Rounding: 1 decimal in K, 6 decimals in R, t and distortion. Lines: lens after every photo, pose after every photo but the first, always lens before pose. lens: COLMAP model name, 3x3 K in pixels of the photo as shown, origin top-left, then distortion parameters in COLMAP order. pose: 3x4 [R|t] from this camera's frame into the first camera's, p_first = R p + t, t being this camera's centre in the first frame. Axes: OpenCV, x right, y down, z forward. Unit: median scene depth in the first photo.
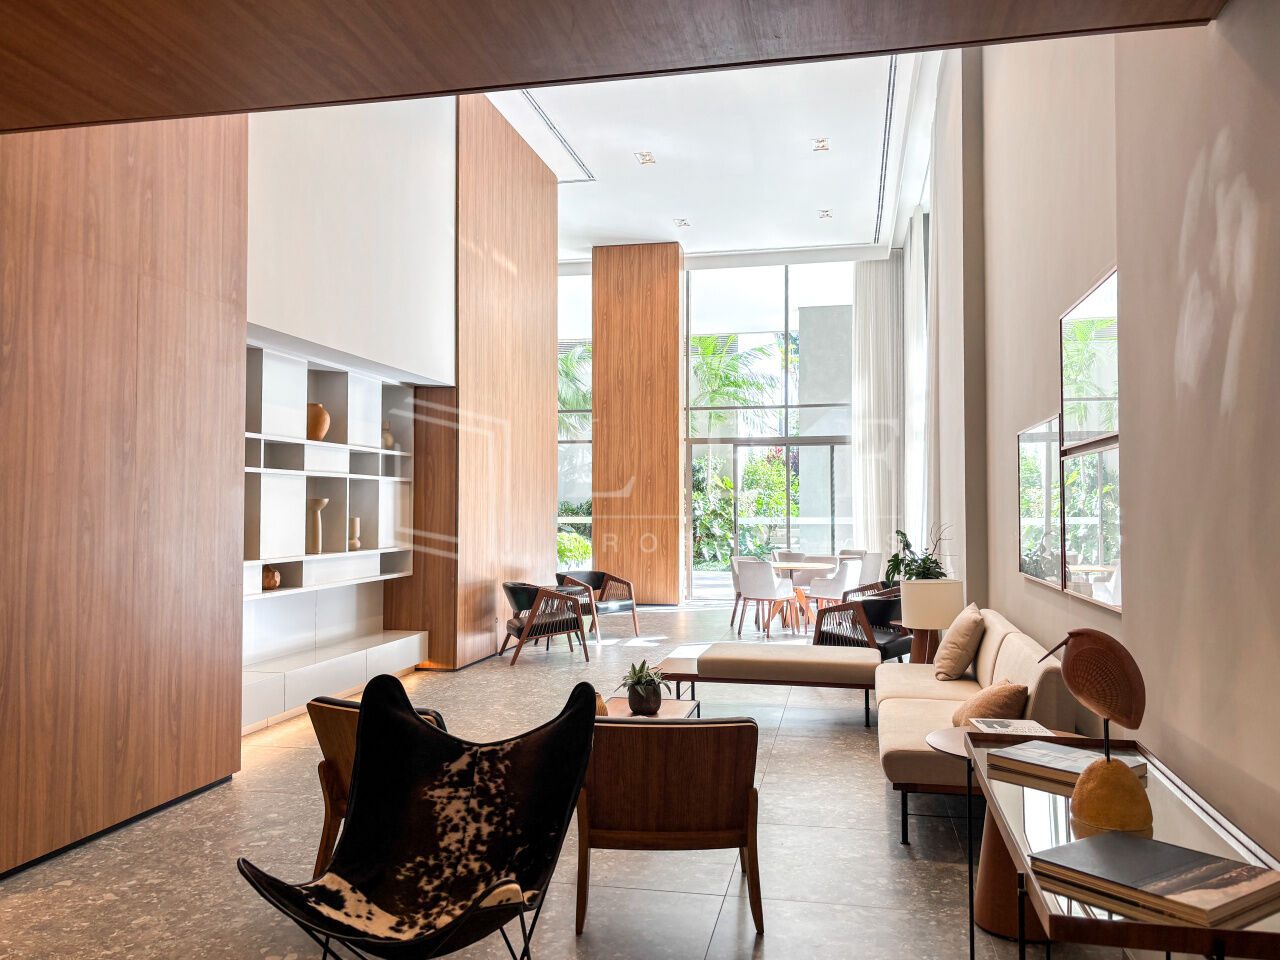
lens RADIAL K [[990.9, 0, 640.0], [0, 990.9, 480.0], [0, 0, 1]] dist [0.001698, 0.000341]
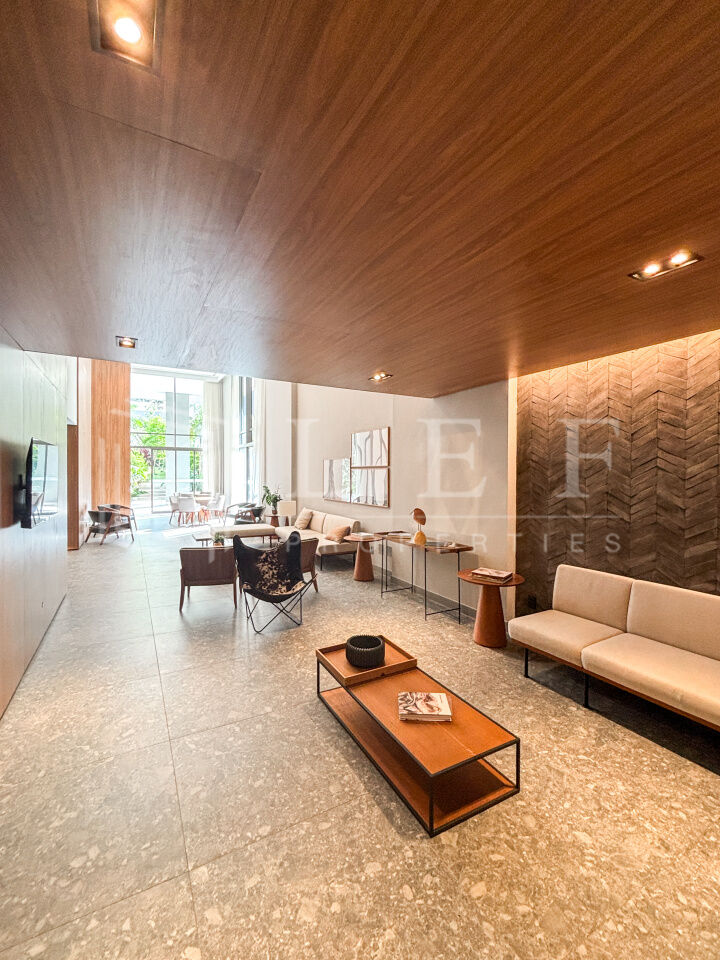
lens RADIAL K [[398.3, 0, 360.0], [0, 398.3, 480.0], [0, 0, 1]] dist [0.000314, -0.000025]
pose [[0.743374, -0.001721, 0.668874, -0.678803], [-0.030260, 0.998886, 0.036201, -0.044024], [-0.668192, -0.047151, 0.742494, -0.237035]]
